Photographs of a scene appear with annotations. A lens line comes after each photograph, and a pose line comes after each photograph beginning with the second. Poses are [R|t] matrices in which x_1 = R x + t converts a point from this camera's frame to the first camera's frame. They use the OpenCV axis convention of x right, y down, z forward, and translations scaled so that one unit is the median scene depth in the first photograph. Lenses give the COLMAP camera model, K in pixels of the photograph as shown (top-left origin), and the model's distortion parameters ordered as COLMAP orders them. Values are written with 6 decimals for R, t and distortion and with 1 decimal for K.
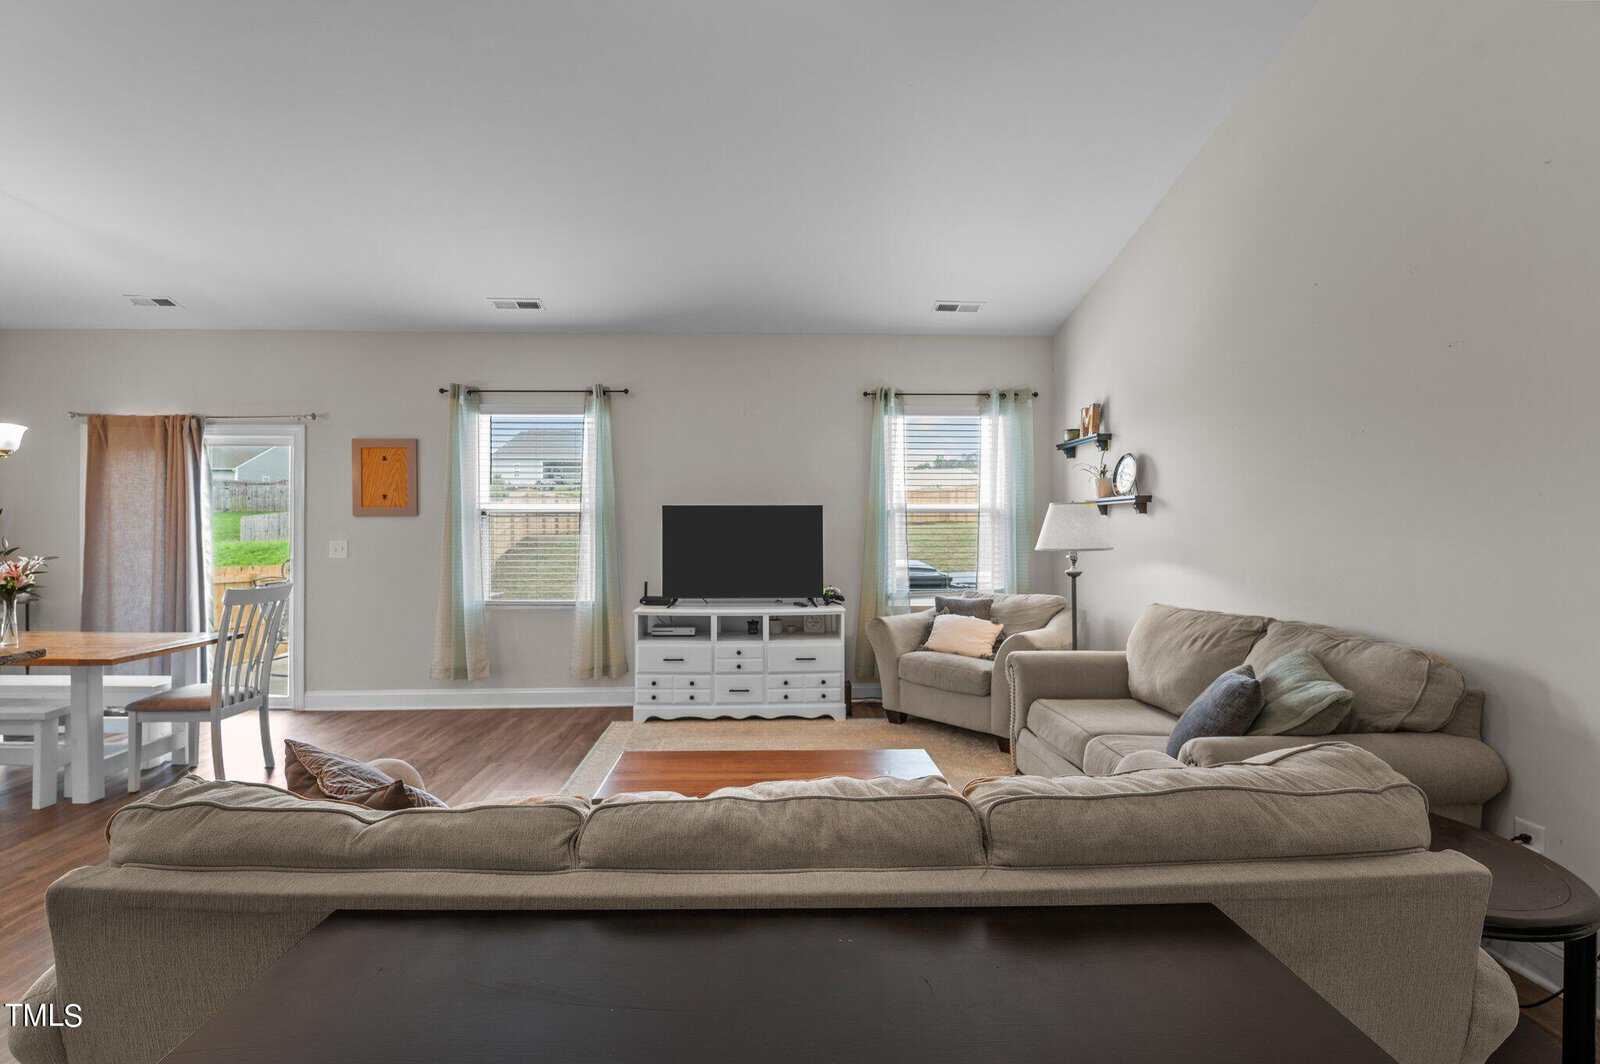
lens RADIAL K [[698.0, 0, 785.6], [0, 698.0, 531.5], [0, 0, 1]] dist [0.000168, -0.011090]
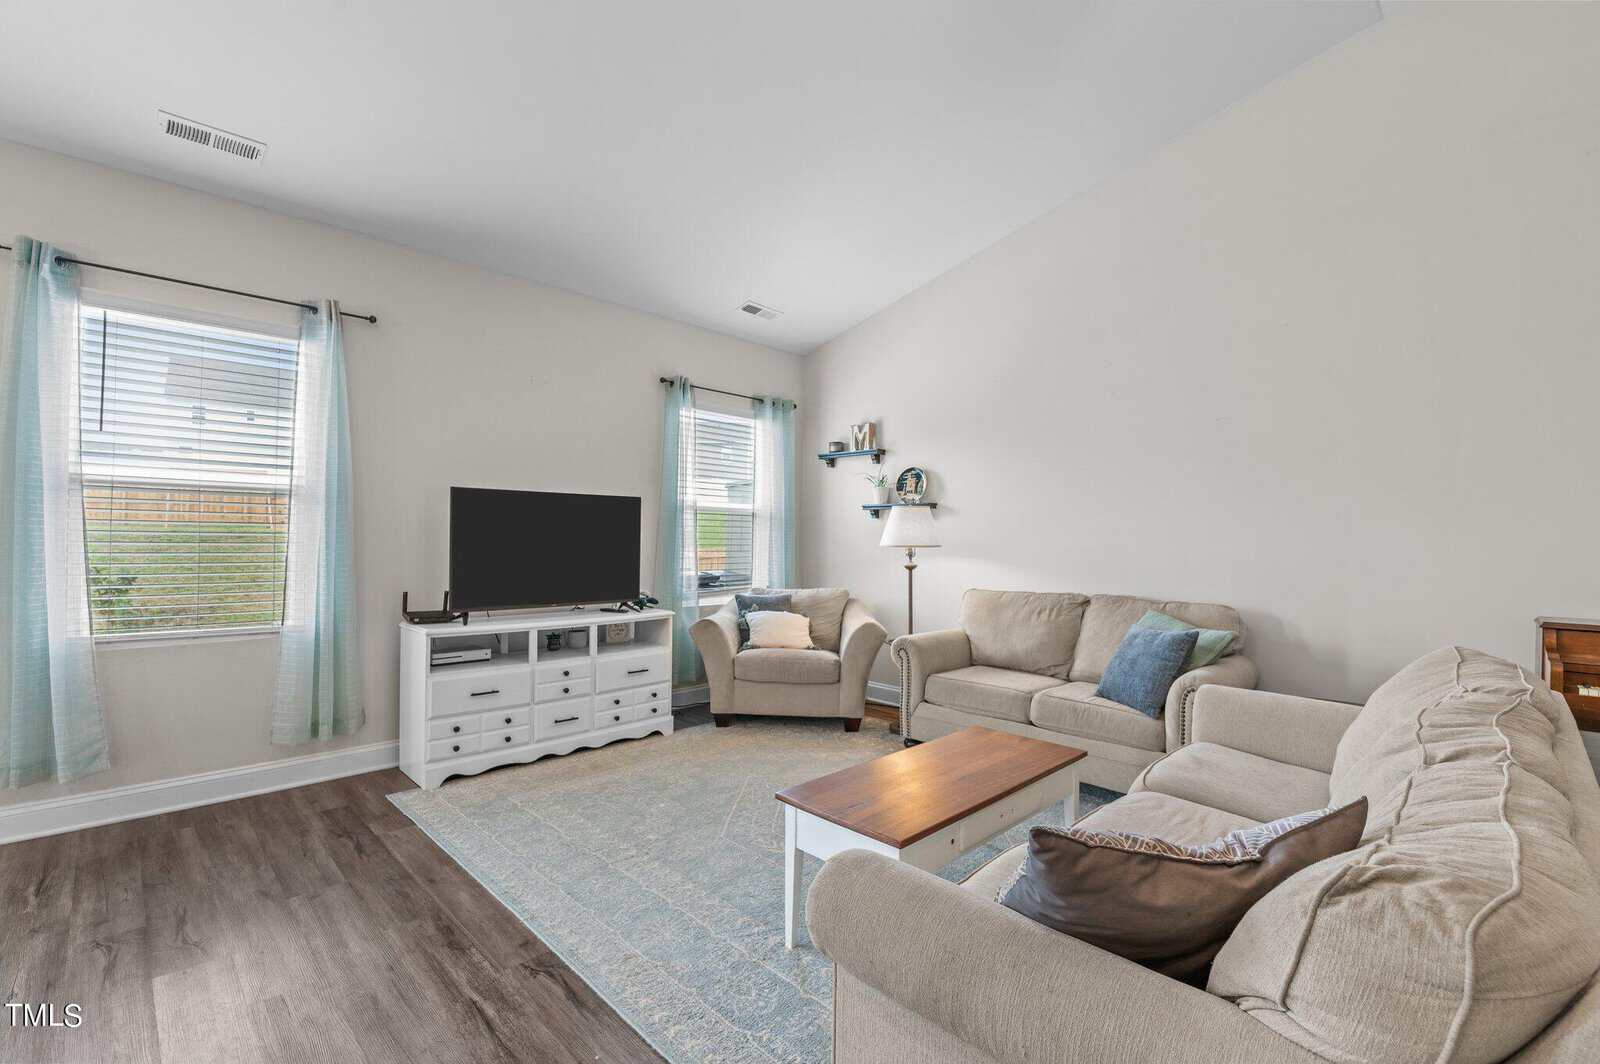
lens RADIAL K [[698.0, 0, 785.6], [0, 698.0, 531.5], [0, 0, 1]] dist [0.000168, -0.011090]
pose [[0.731636, 0.018854, 0.681435, -0.427303], [-0.013469, 0.999822, -0.013202, 0.015462], [-0.681562, 0.000481, 0.731760, 0.225296]]
